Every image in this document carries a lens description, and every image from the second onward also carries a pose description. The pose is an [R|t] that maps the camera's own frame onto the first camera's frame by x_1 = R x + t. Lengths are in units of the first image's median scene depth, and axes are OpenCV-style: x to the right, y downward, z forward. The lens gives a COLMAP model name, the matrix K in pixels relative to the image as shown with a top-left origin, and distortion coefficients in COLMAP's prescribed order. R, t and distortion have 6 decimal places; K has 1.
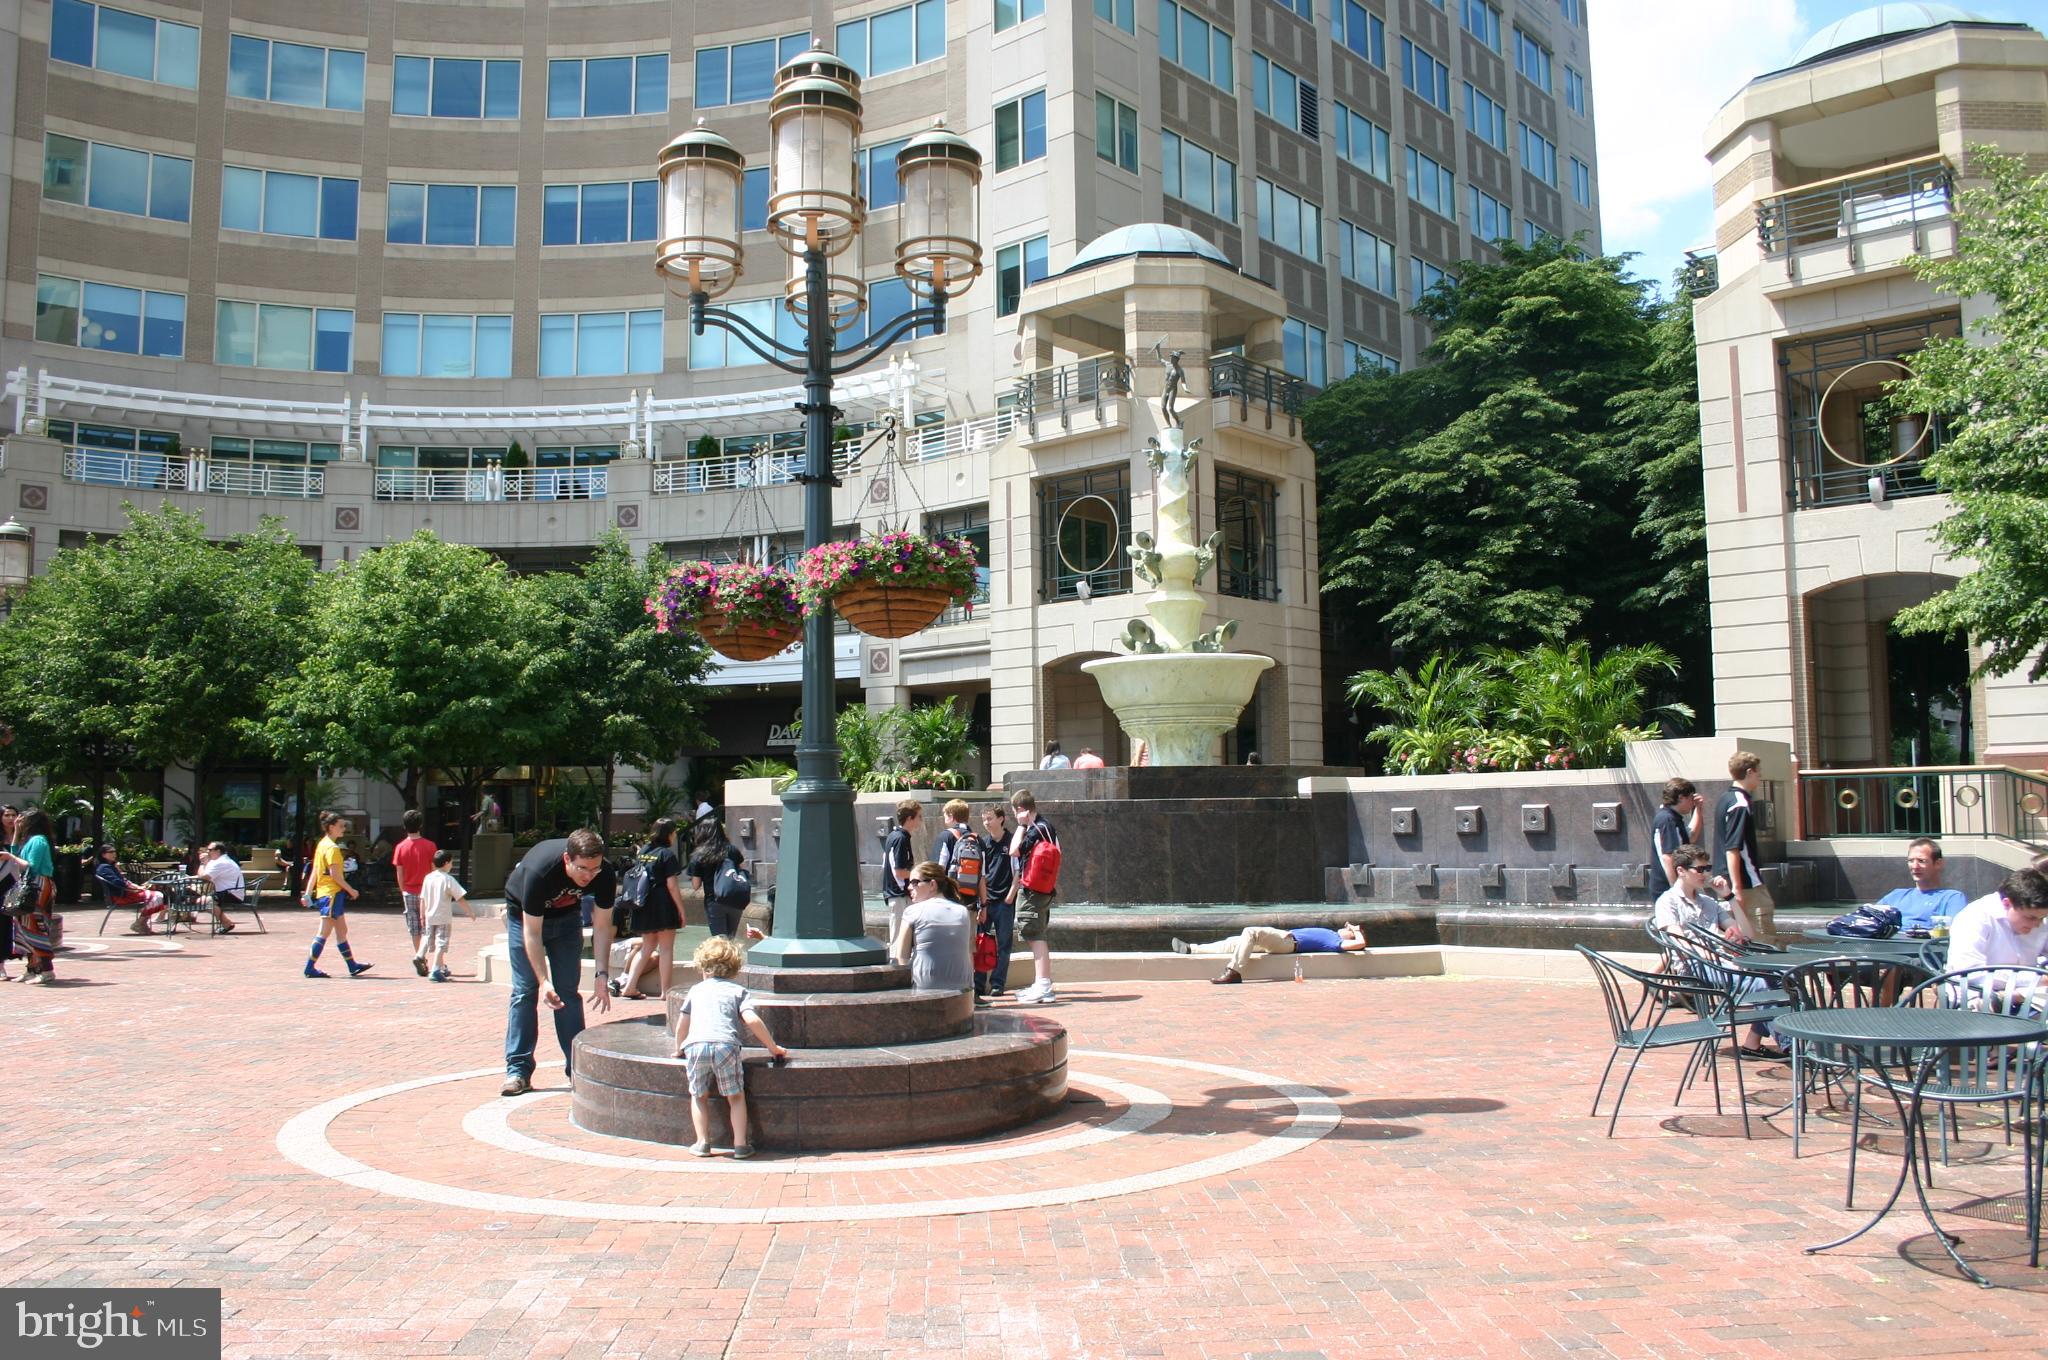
lens RADIAL K [[1747.0, 0, 1024.0], [0, 1747.0, 680.0], [0, 0, 1]] dist [-0.143987, 0.149551]
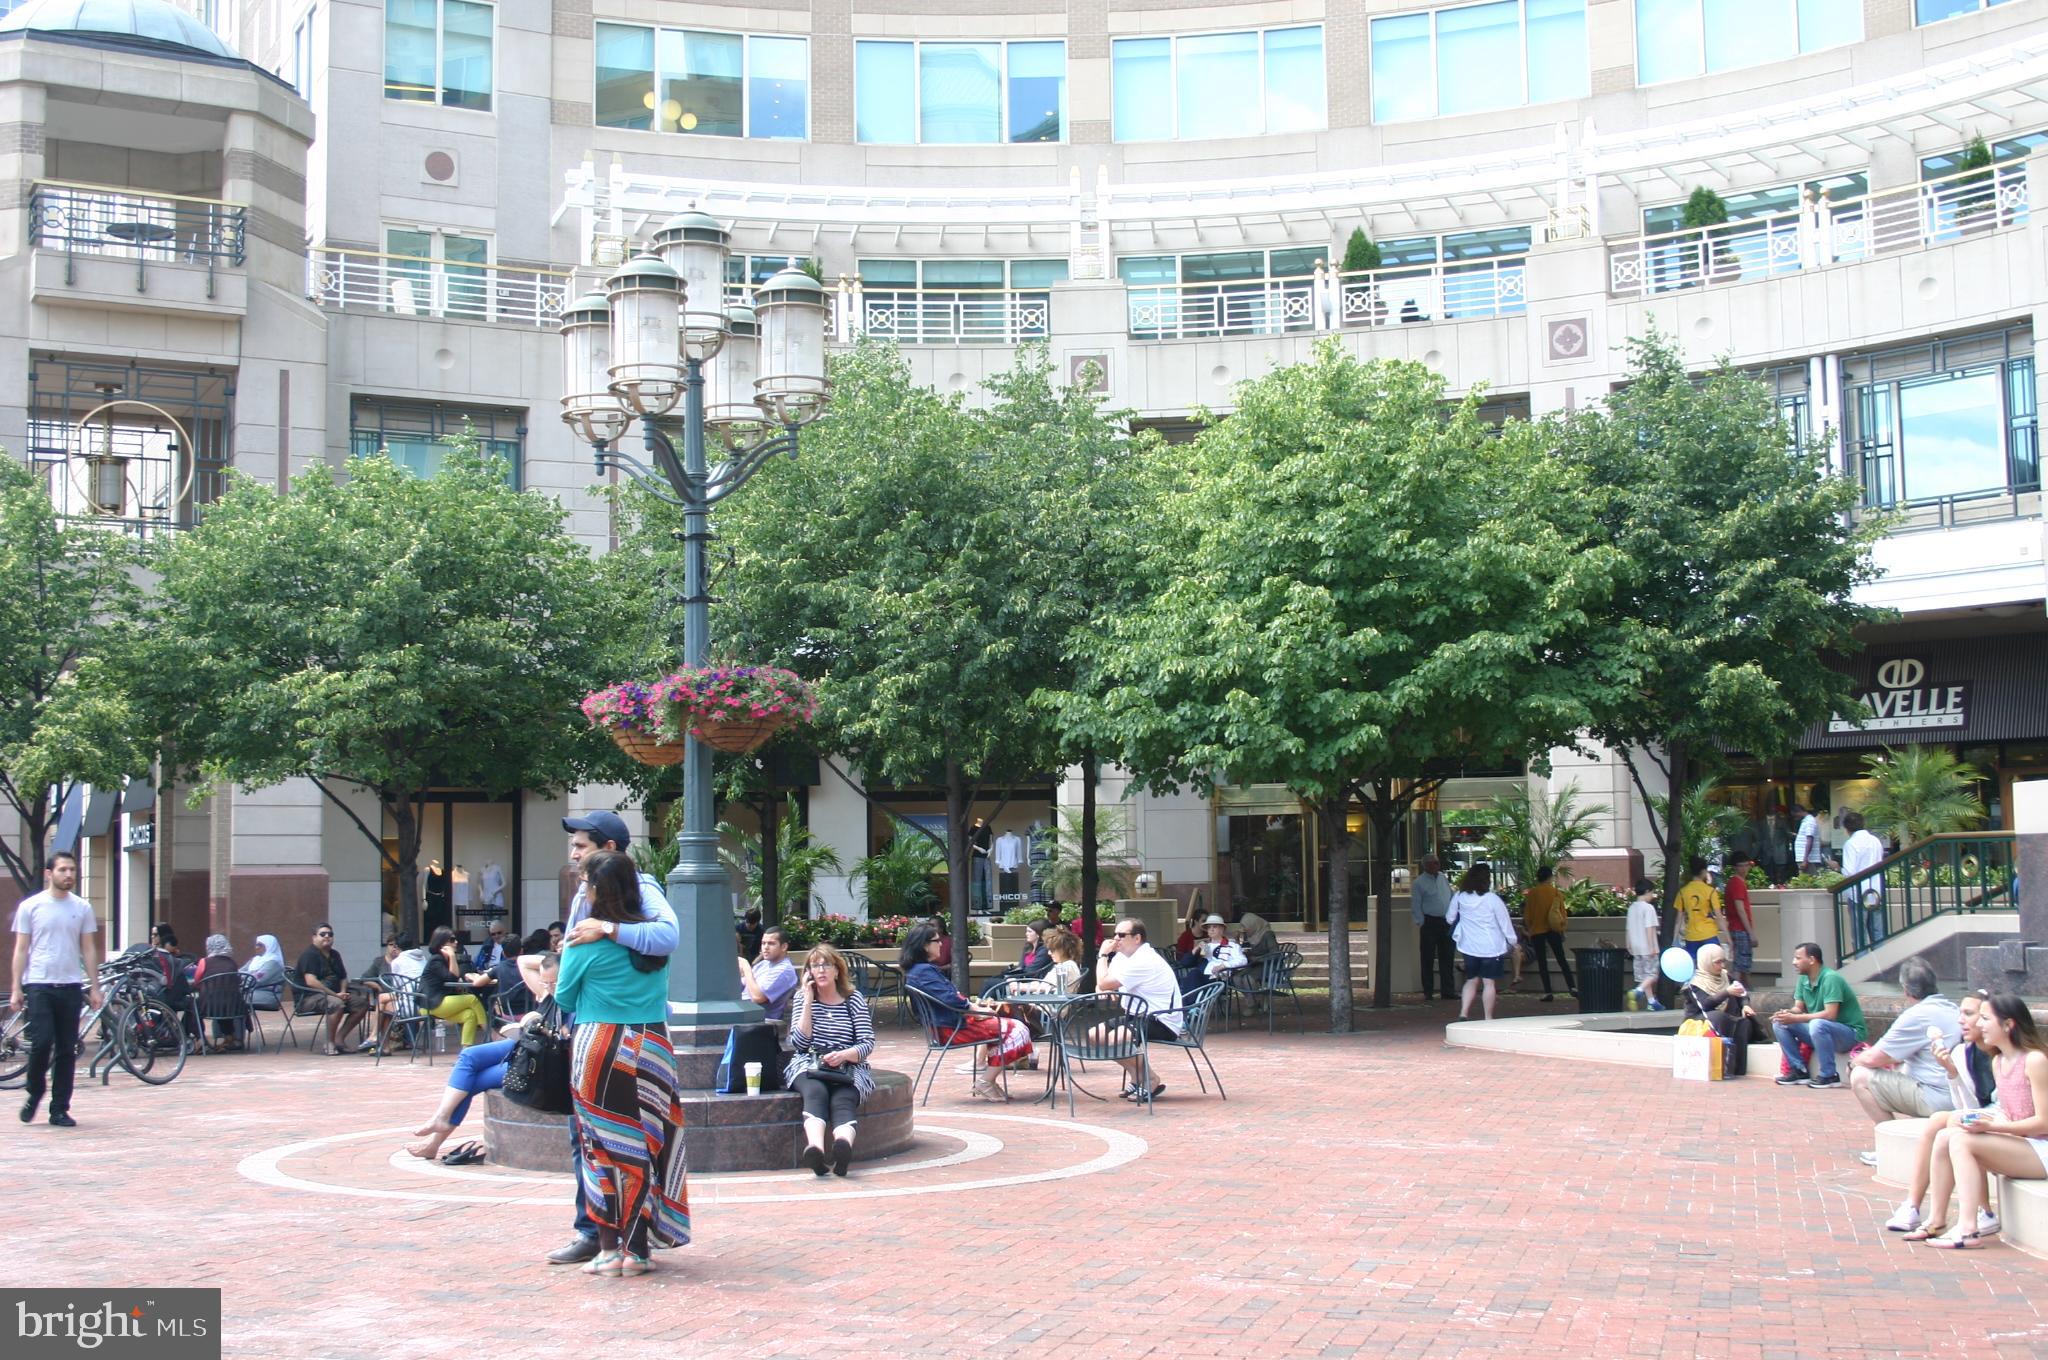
lens RADIAL K [[2451.3, 0, 1024.0], [0, 2451.3, 680.0], [0, 0, 1]] dist [-0.065909, -0.011991]
pose [[0.952962, -0.033703, -0.301211, -0.210417], [0.034704, 0.999396, -0.002028, 0.018549], [0.301097, -0.008521, 0.953555, 0.223370]]
